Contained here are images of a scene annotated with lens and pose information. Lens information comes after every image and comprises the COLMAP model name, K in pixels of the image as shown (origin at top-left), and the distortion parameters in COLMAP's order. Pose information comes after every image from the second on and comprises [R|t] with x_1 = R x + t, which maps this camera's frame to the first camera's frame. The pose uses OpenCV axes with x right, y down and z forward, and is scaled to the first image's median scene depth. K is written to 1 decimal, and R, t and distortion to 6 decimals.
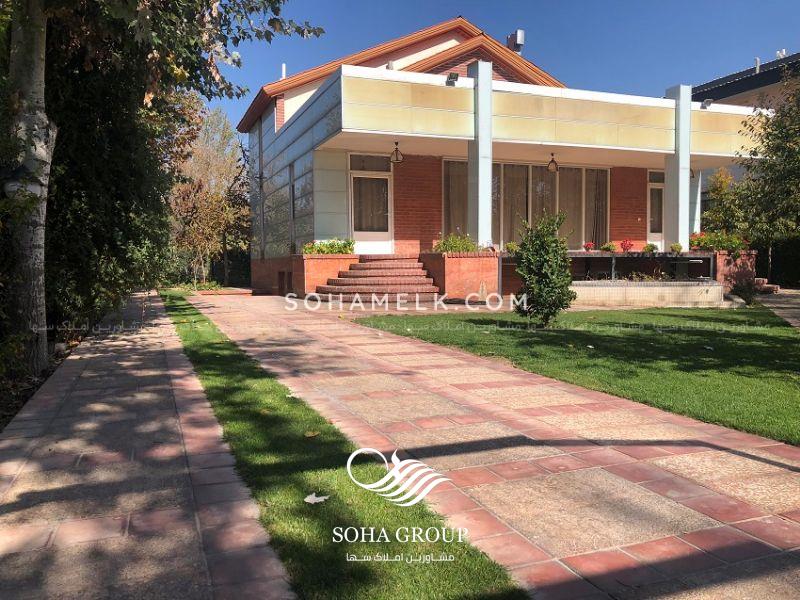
lens RADIAL K [[661.0, 0, 407.6], [0, 661.0, 288.8], [0, 0, 1]] dist [0.058825, -0.059860]
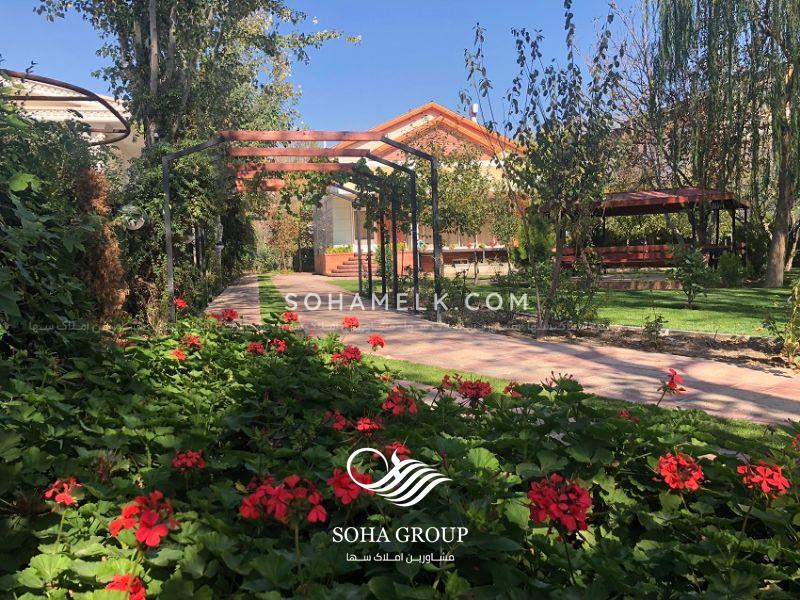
lens RADIAL K [[655.9, 0, 409.9], [0, 655.9, 298.0], [0, 0, 1]] dist [0.042395, -0.051634]
pose [[0.989386, -0.014549, -0.144579, 0.342393], [0.019420, 0.999288, 0.032335, 0.020548], [0.144005, -0.034800, 0.988965, -0.829825]]
